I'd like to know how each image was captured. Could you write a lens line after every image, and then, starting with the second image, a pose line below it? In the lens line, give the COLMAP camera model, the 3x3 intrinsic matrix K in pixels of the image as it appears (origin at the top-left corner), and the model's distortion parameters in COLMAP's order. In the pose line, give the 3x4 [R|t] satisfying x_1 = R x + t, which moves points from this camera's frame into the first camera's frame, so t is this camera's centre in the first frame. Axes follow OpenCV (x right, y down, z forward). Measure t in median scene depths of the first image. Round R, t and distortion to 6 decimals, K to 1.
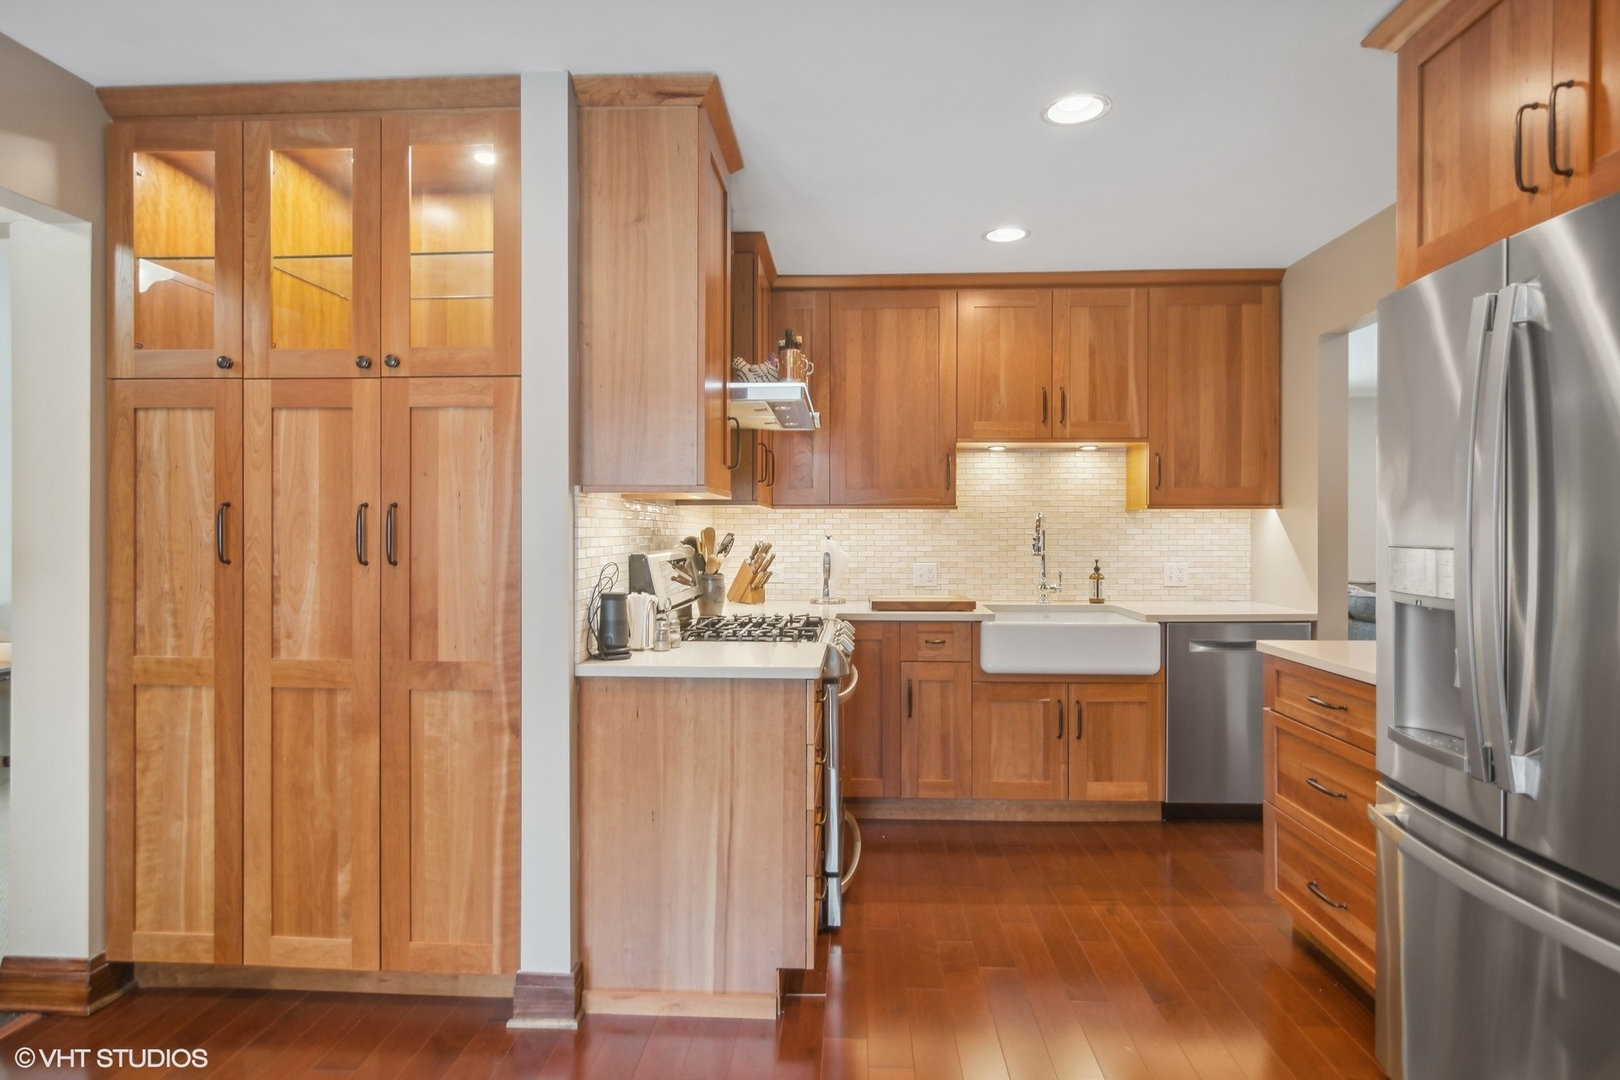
lens RADIAL K [[885.8, 0, 812.6], [0, 885.8, 536.0], [0, 0, 1]] dist [0.006963, 0.003077]
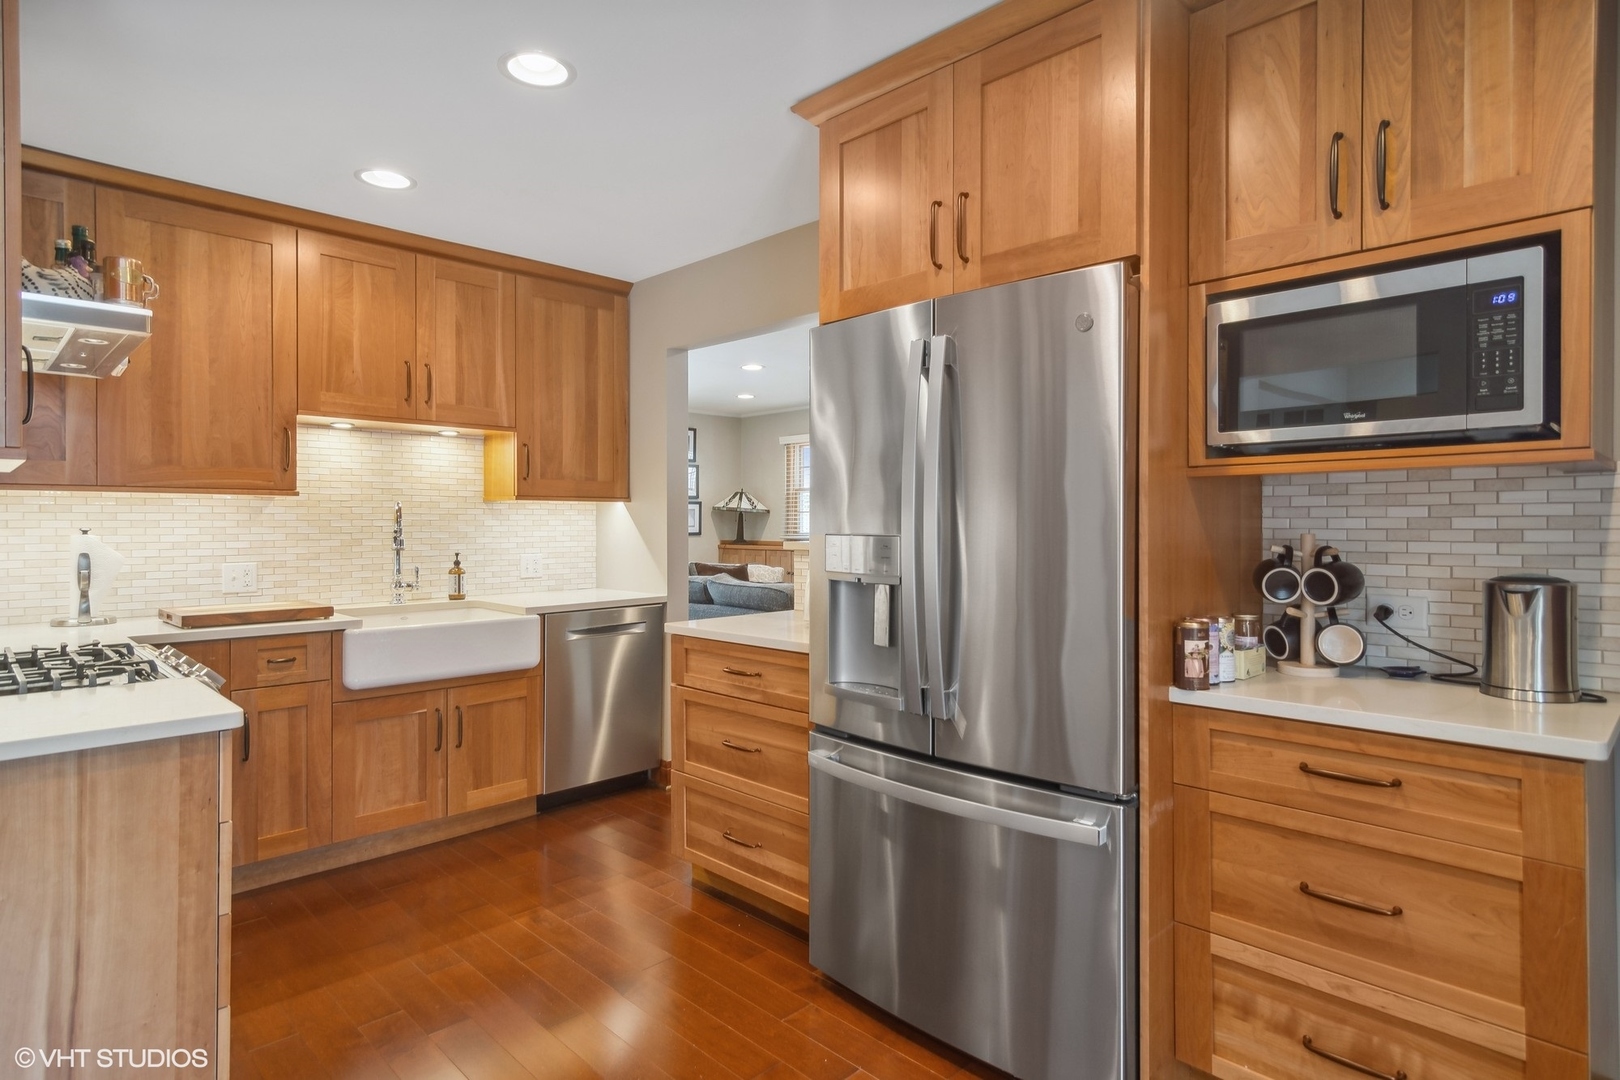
lens RADIAL K [[883.5, 0, 806.9], [0, 883.5, 527.0], [0, 0, 1]] dist [0.017130, 0.001527]
pose [[0.681795, -0.003990, 0.731533, -0.123725], [0.004726, 0.999988, 0.001049, -0.000125], [-0.731528, 0.002742, 0.681805, 0.100586]]
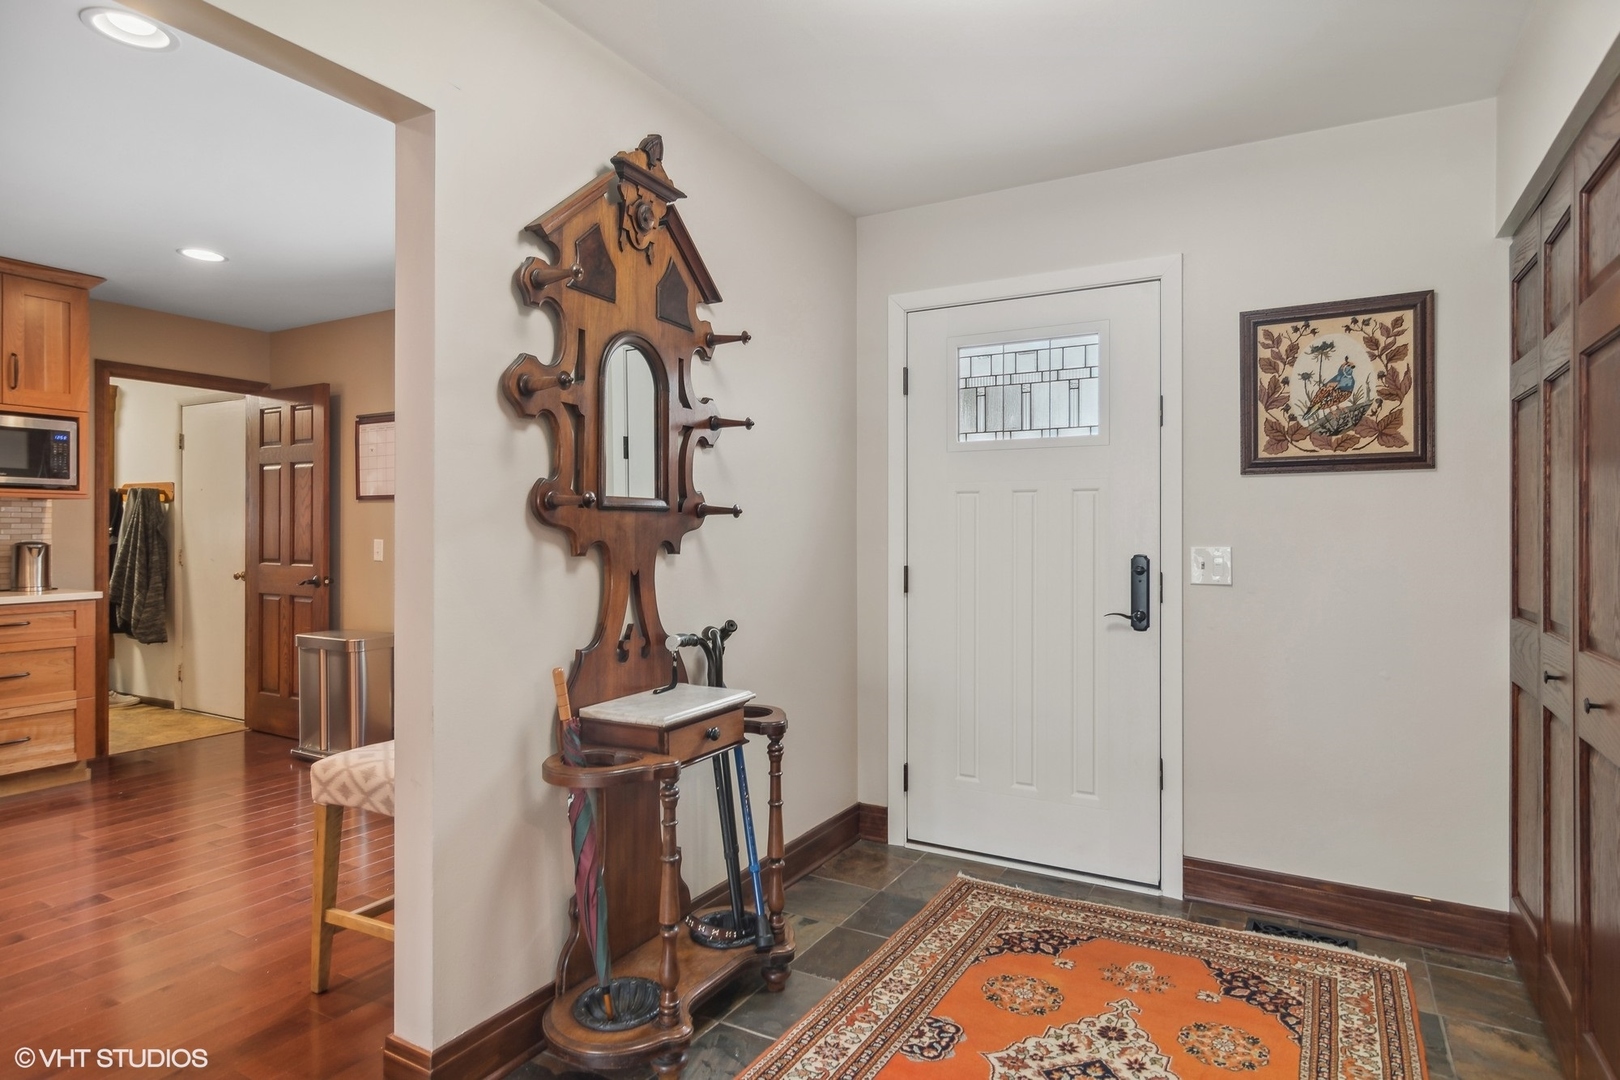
lens RADIAL K [[885.8, 0, 812.6], [0, 885.8, 536.0], [0, 0, 1]] dist [0.006963, 0.003077]
pose [[-0.888599, -0.003352, 0.458672, -0.630244], [-0.000164, 0.999976, 0.006990, 0.007524], [-0.458684, 0.006136, -0.888578, 0.471214]]
